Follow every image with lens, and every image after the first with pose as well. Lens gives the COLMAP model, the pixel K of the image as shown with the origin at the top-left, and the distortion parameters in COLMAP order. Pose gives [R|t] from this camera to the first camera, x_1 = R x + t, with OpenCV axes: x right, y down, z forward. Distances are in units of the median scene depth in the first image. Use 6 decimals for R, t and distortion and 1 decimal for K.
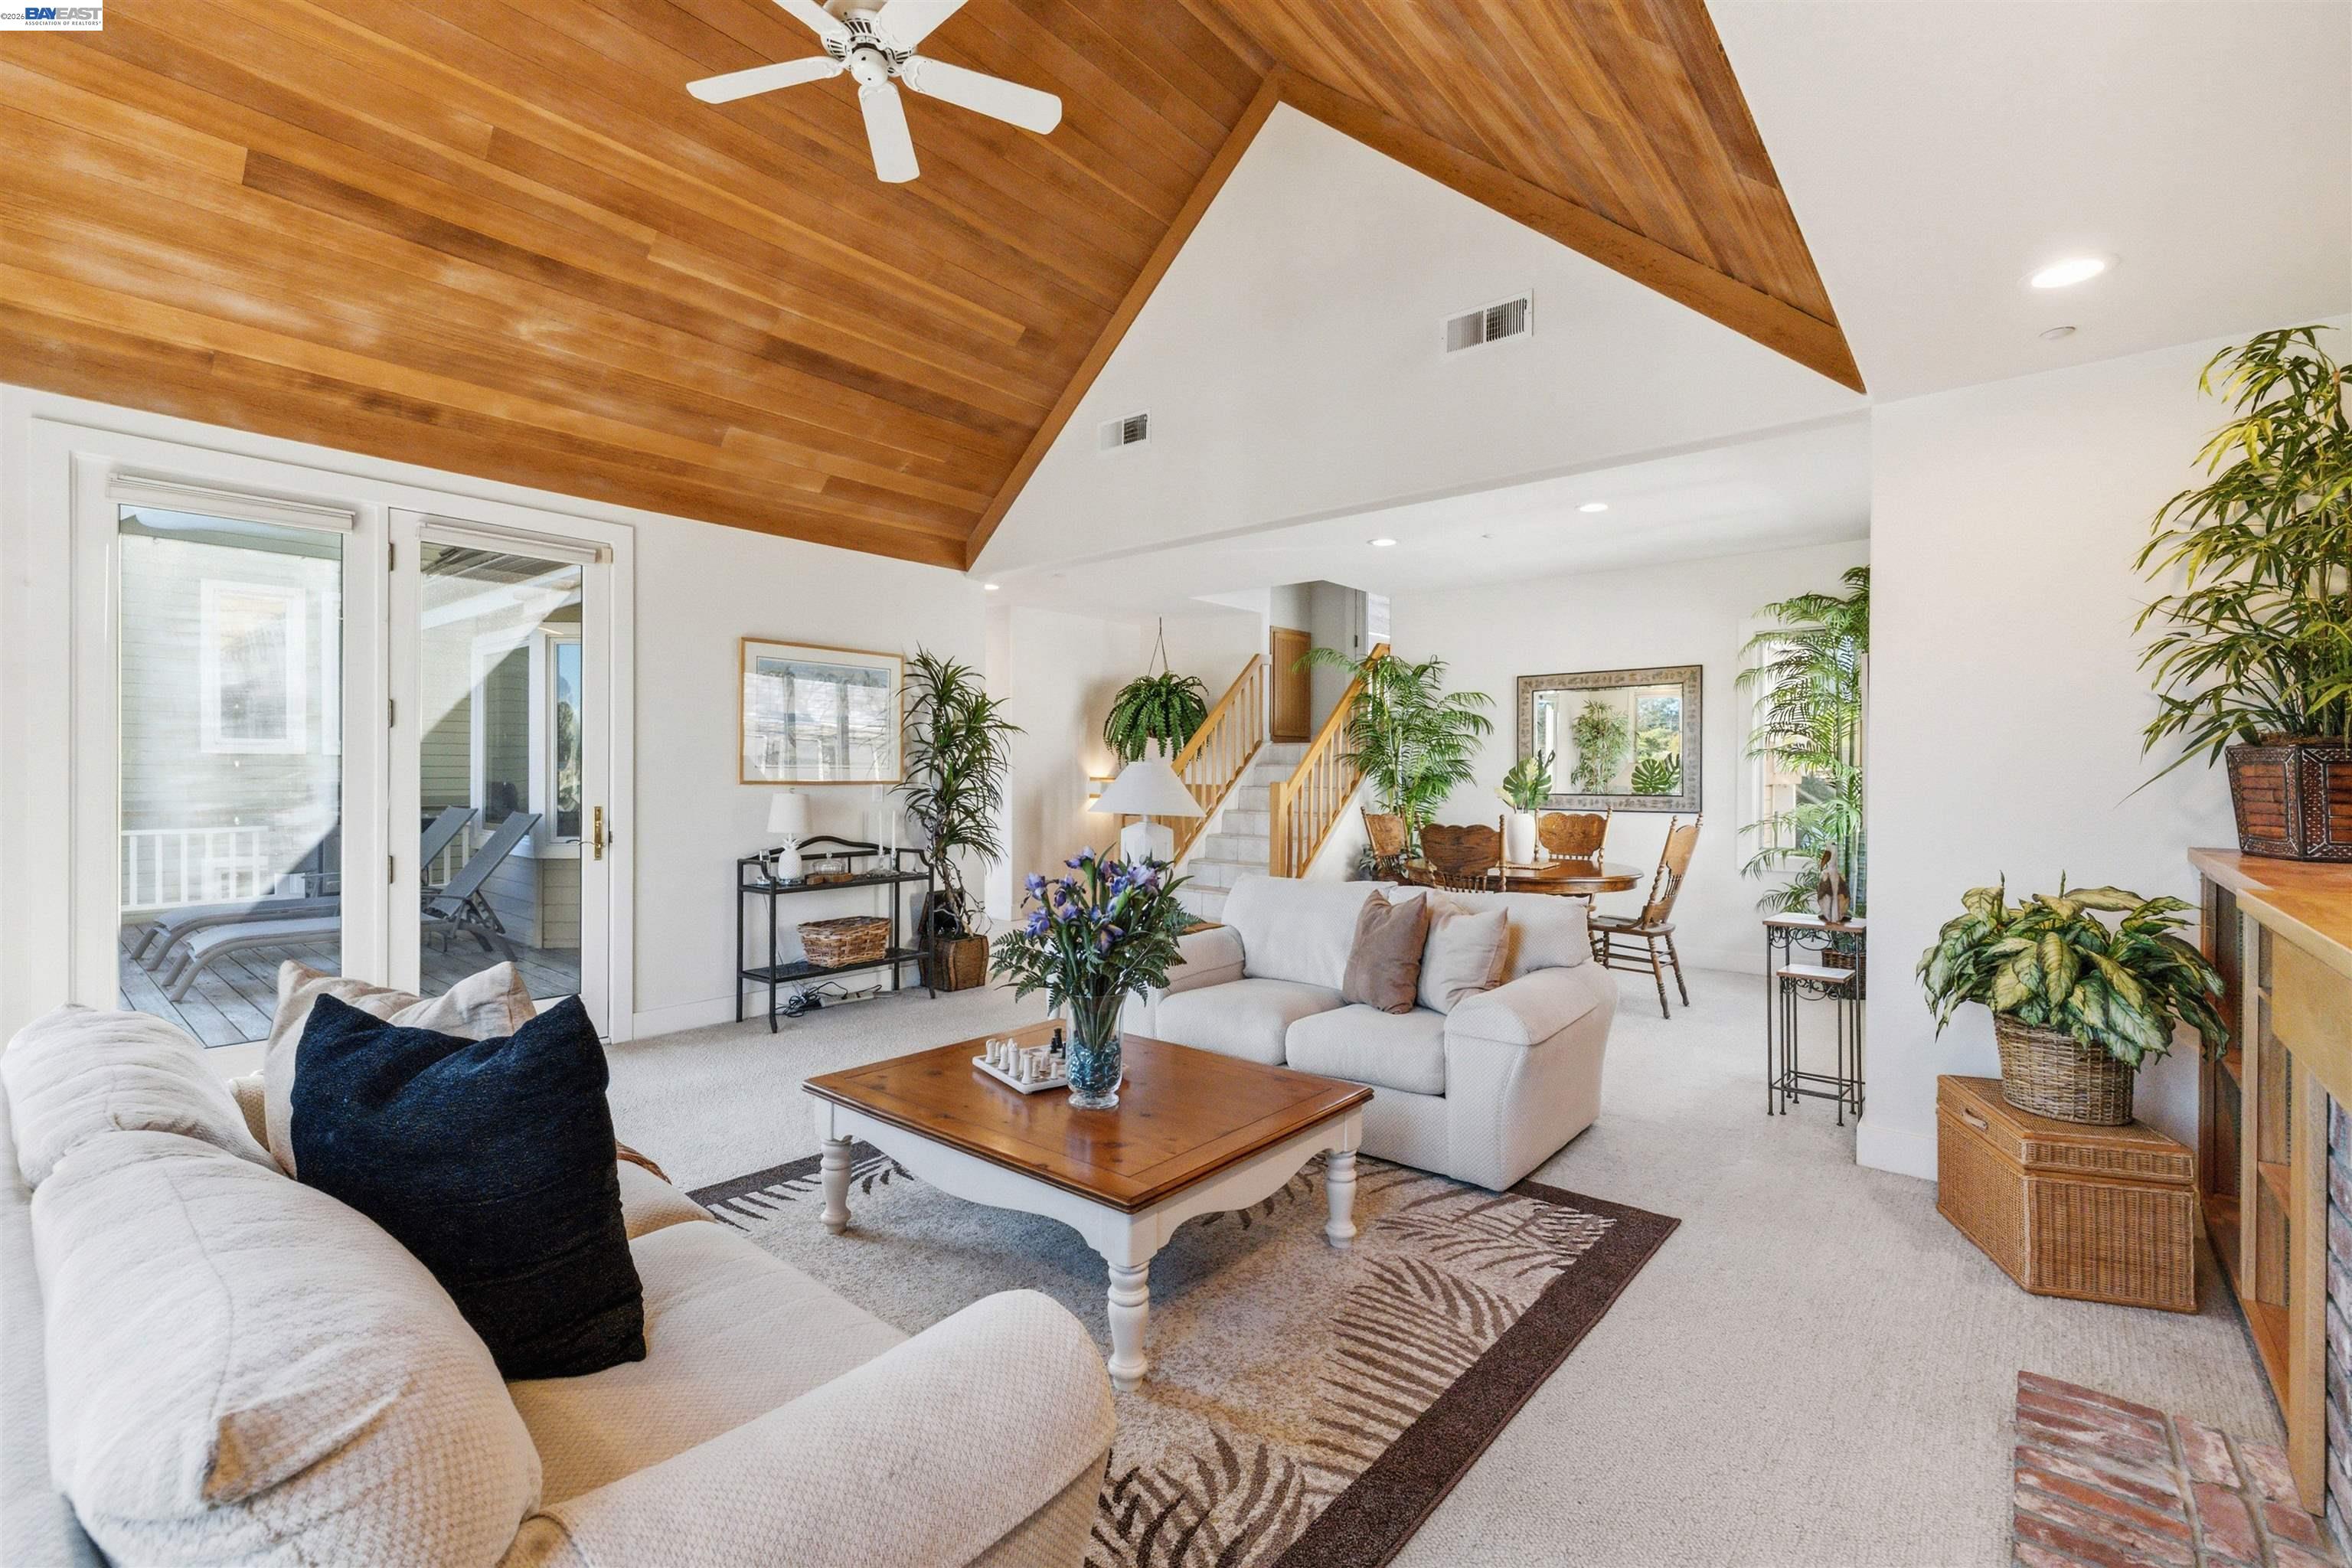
lens RADIAL K [[1028.9, 0, 1177.5], [0, 1028.9, 774.6], [0, 0, 1]] dist [0.001539, -0.000028]
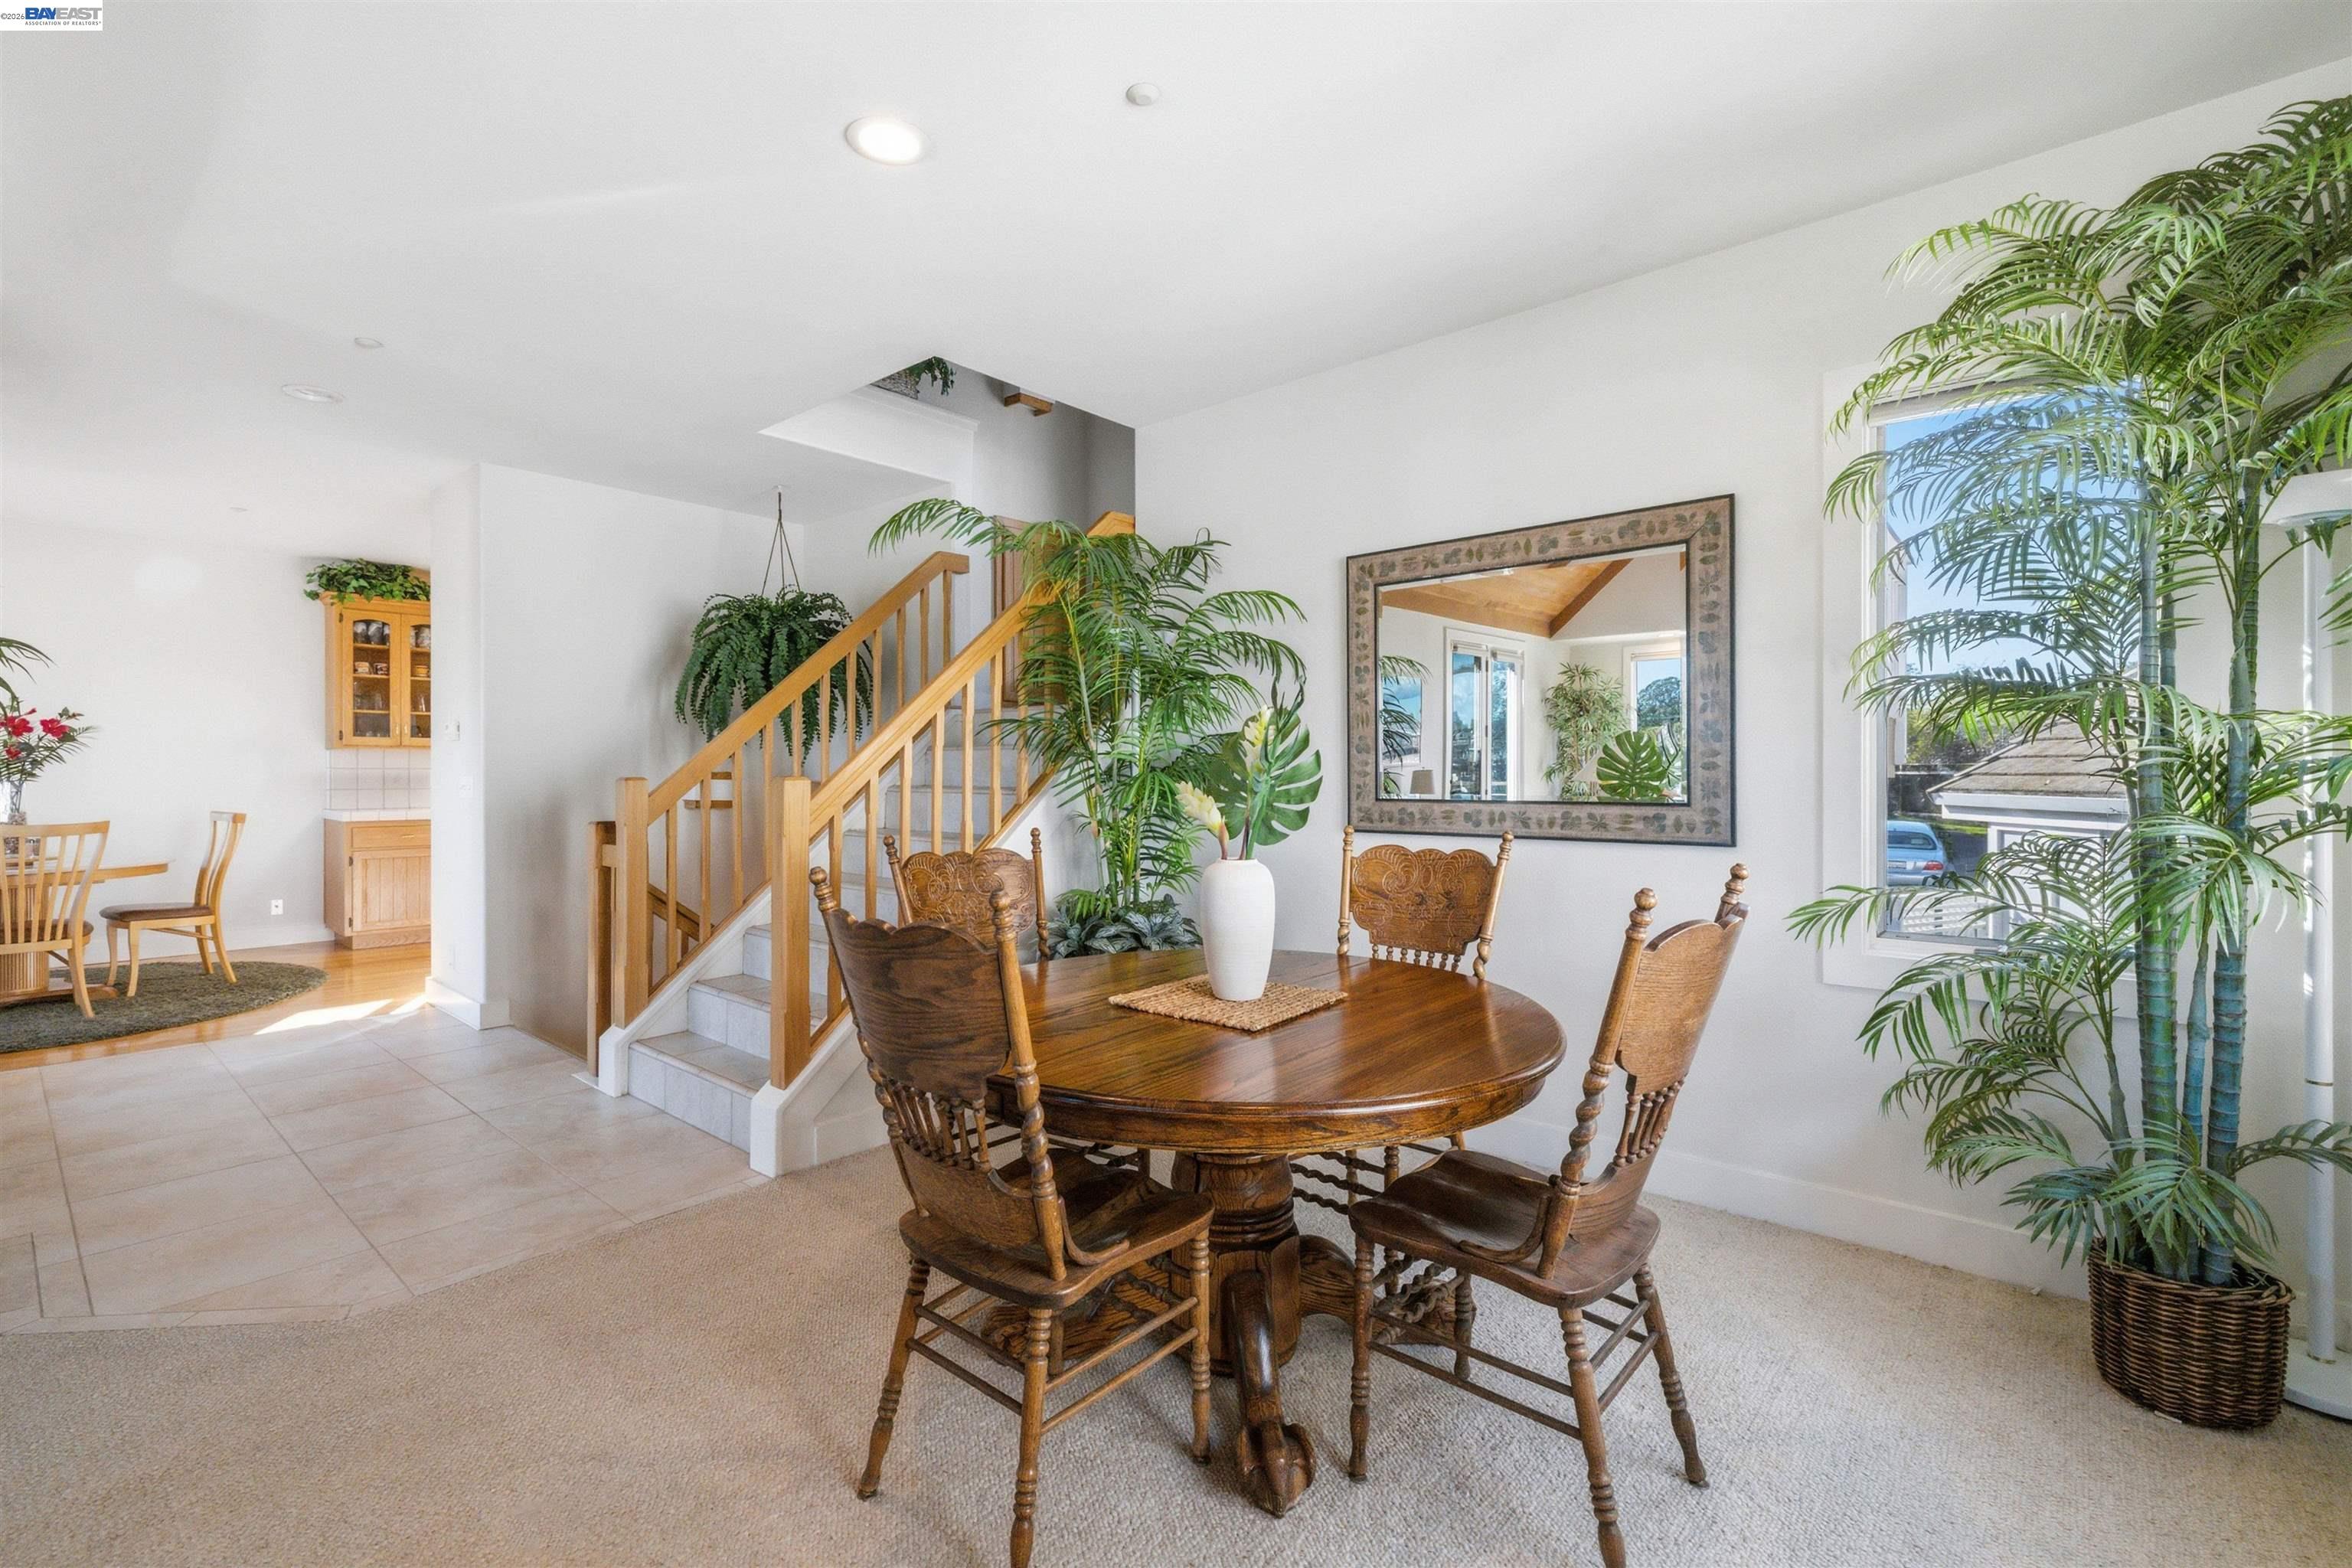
lens RADIAL K [[1028.9, 0, 1177.5], [0, 1028.9, 774.6], [0, 0, 1]] dist [0.001539, -0.000028]
pose [[0.999822, -0.004411, -0.018362, 0.289885], [0.004410, 0.999990, -0.000137, 0.007066], [0.018362, 0.000056, 0.999831, 0.575938]]
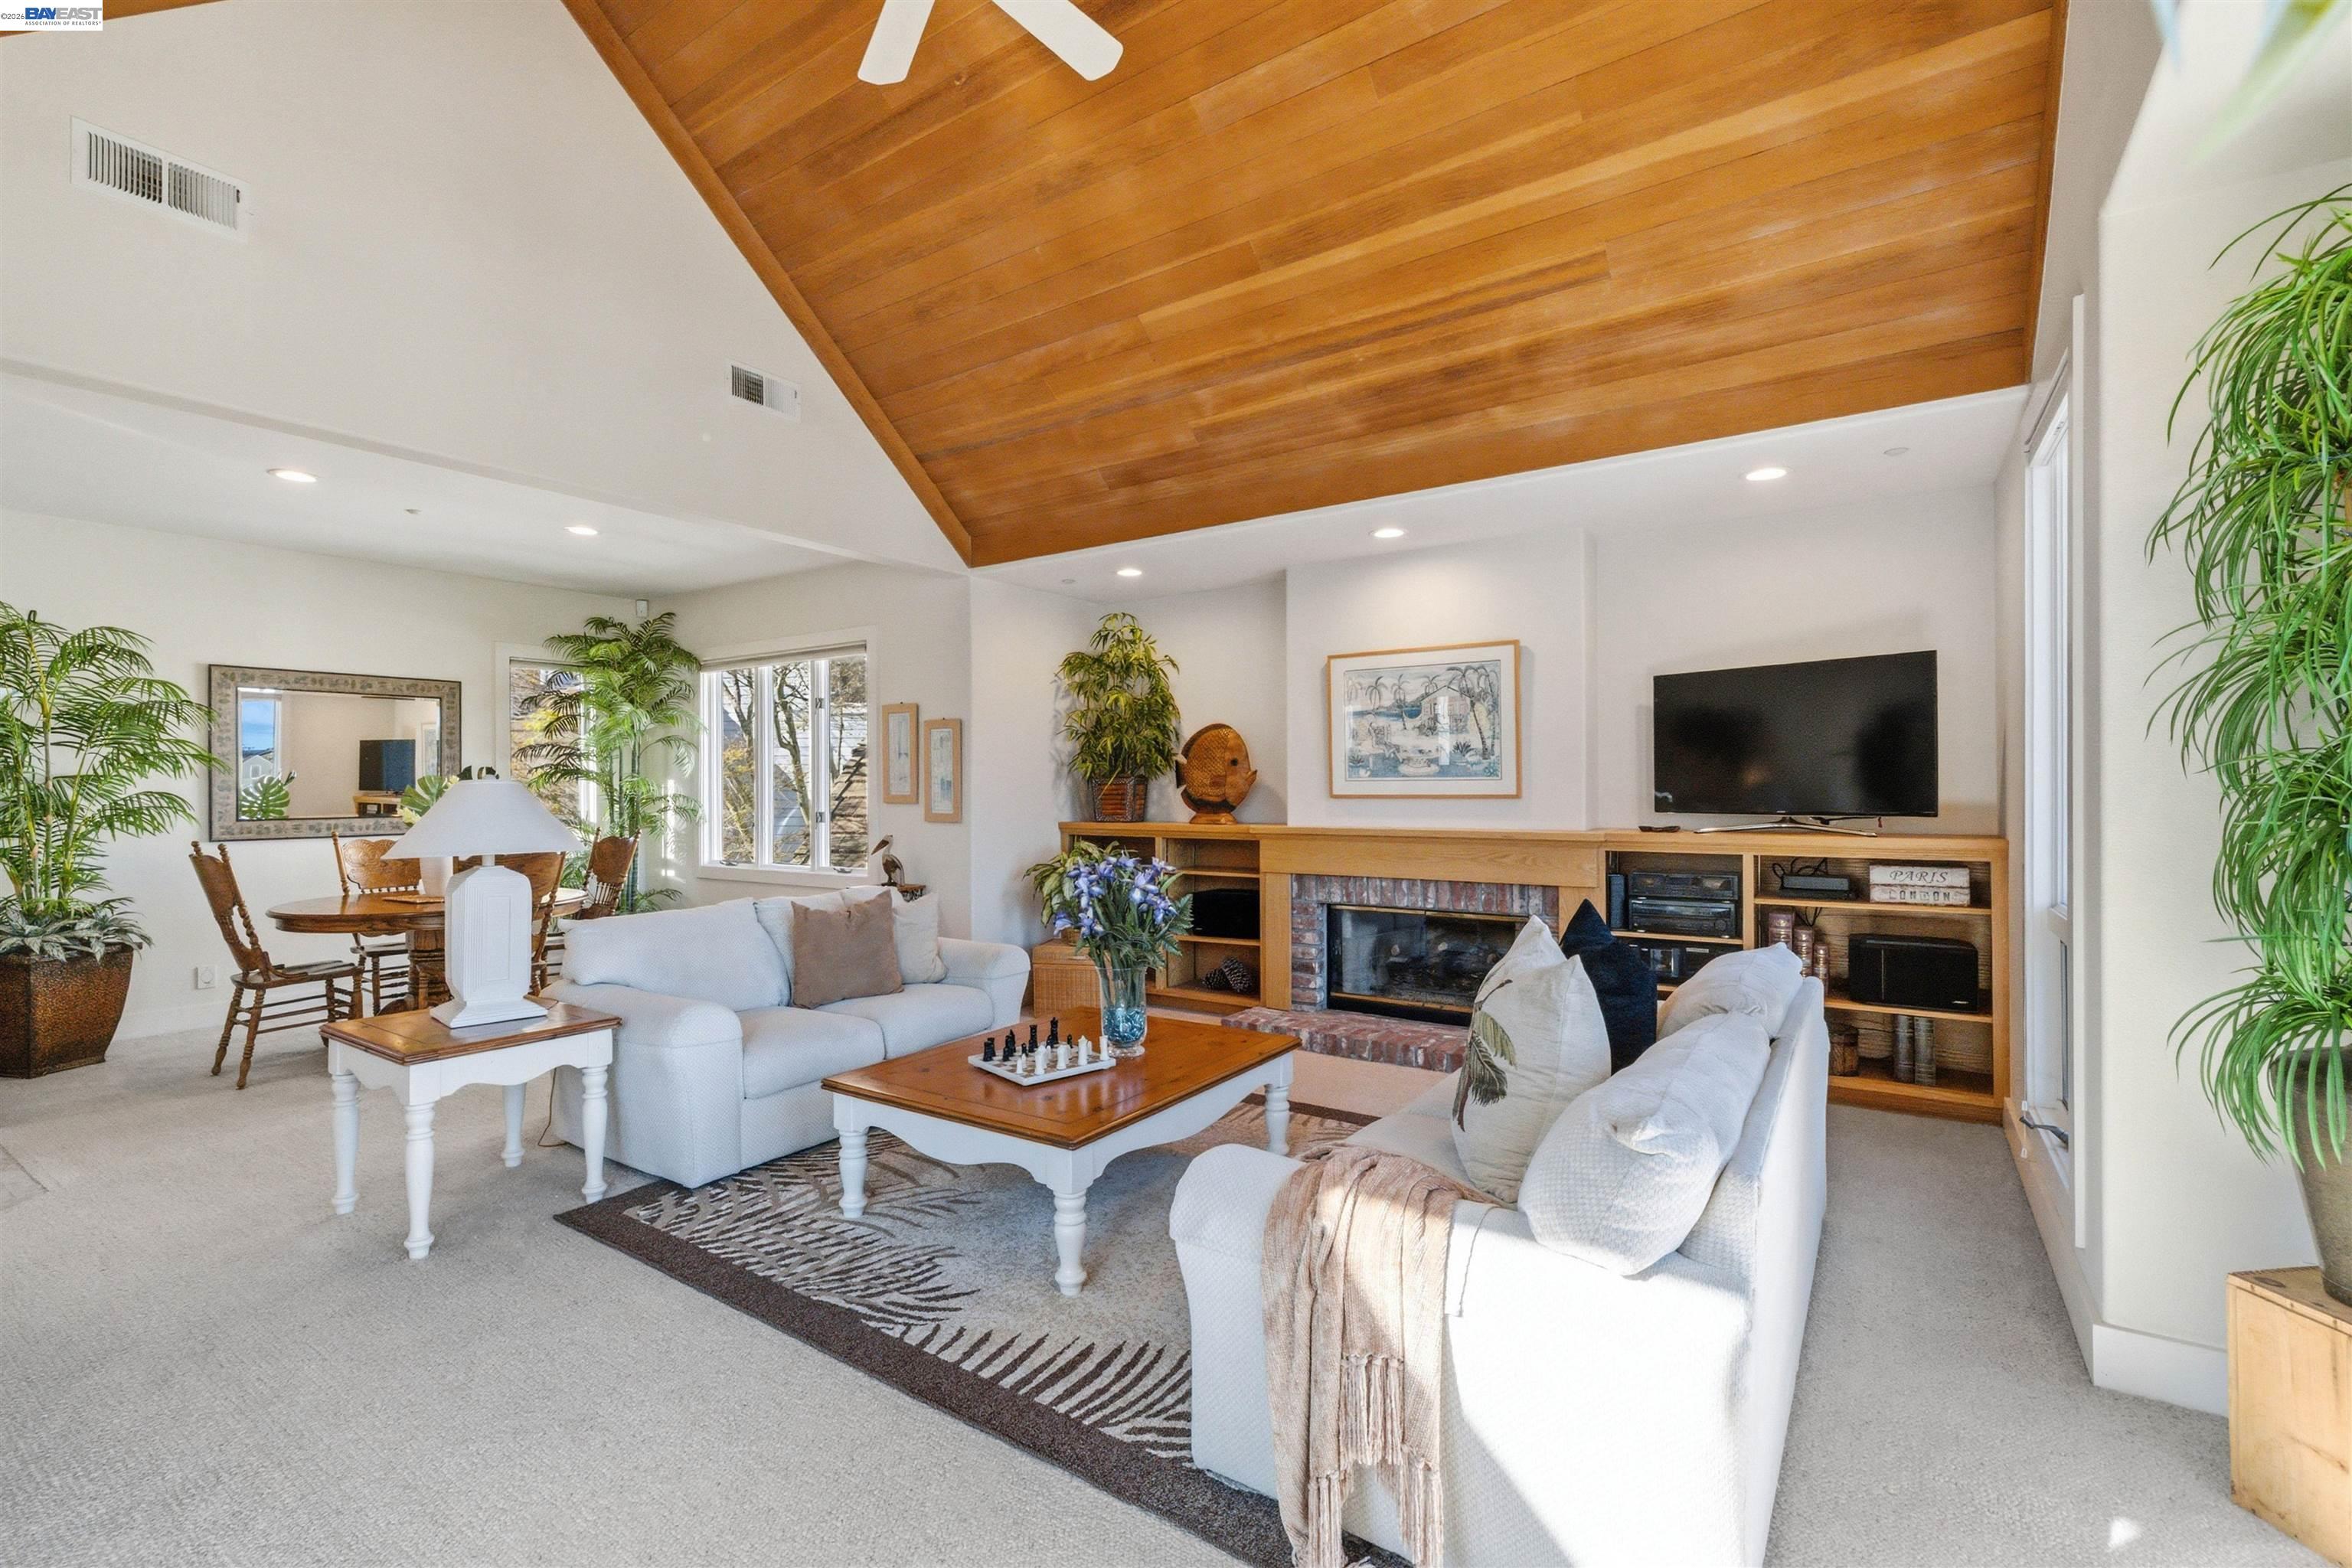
lens RADIAL K [[1010.1, 0, 1175.1], [0, 1010.1, 793.4], [0, 0, 1]] dist [-0.002566, -0.000123]
pose [[-0.116560, -0.009868, 0.993135, -0.535819], [0.006988, 0.999918, 0.010756, -0.005625], [-0.993159, 0.008193, -0.116482, 0.435405]]
